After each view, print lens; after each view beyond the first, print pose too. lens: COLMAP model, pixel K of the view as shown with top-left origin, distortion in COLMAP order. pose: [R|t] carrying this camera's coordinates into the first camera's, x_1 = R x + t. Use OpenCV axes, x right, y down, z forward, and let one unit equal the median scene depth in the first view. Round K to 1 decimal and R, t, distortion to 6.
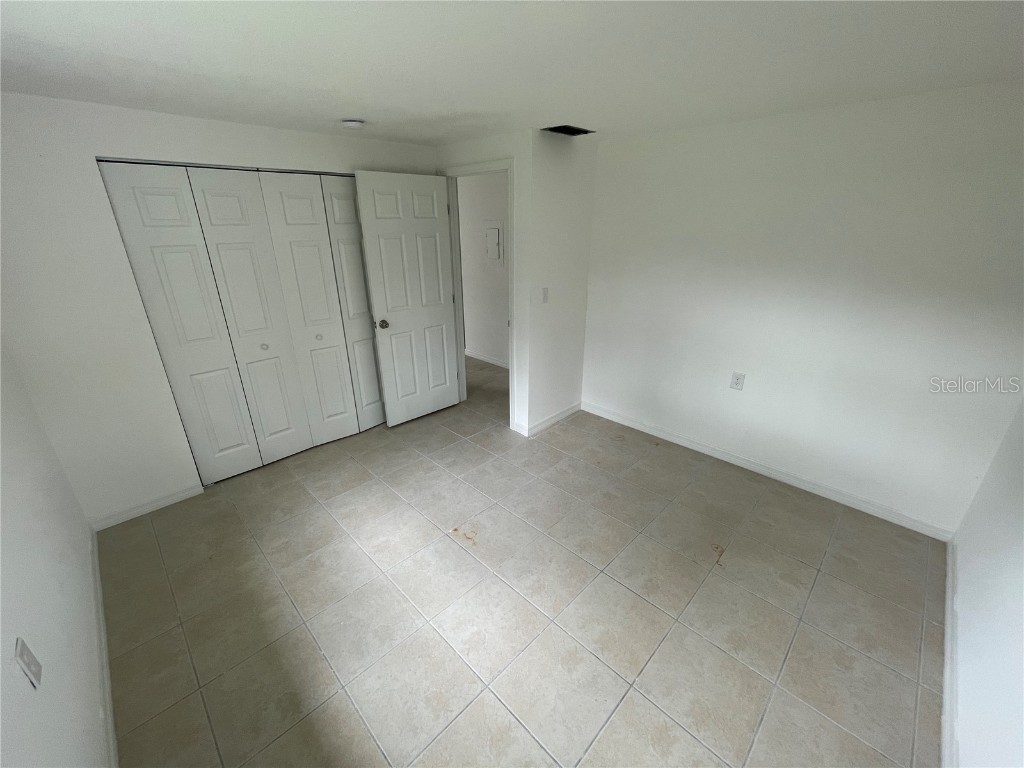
lens RADIAL K [[415.1, 0, 510.1], [0, 415.1, 382.4], [0, 0, 1]] dist [-0.001012, 0.000031]
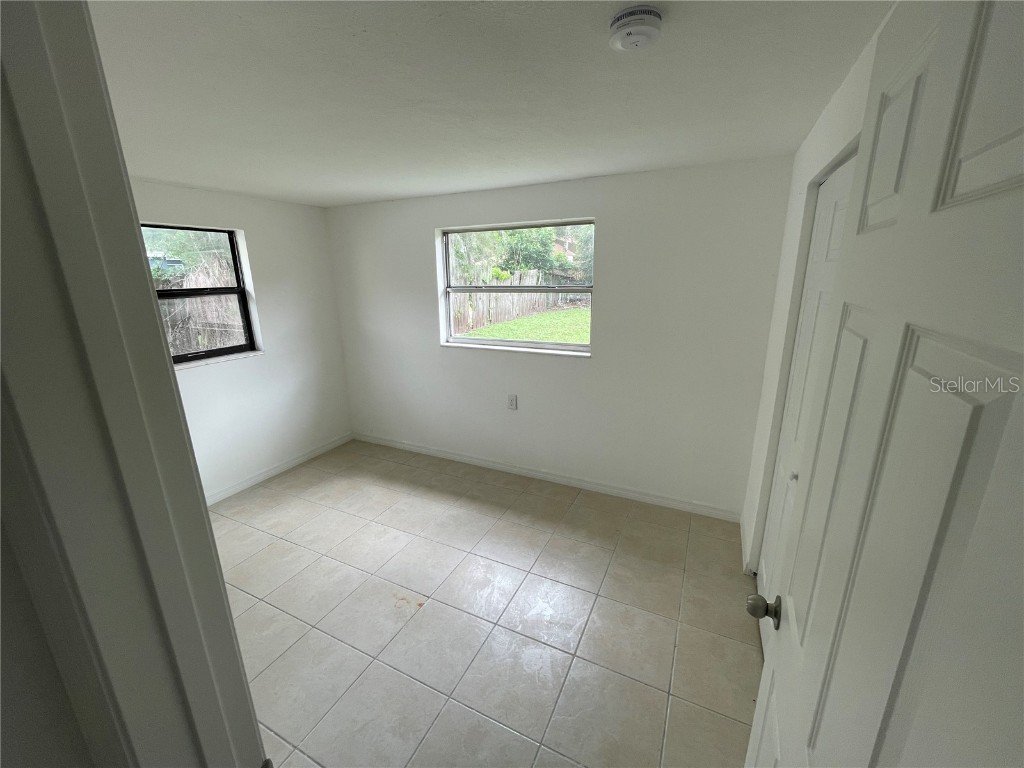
lens RADIAL K [[415.1, 0, 510.1], [0, 415.1, 382.4], [0, 0, 1]] dist [-0.001012, 0.000031]
pose [[-0.946392, 0.106342, -0.305015, -0.106172], [-0.095989, 0.809019, 0.579892, -0.633033], [0.308430, 0.578083, -0.755441, 1.653289]]
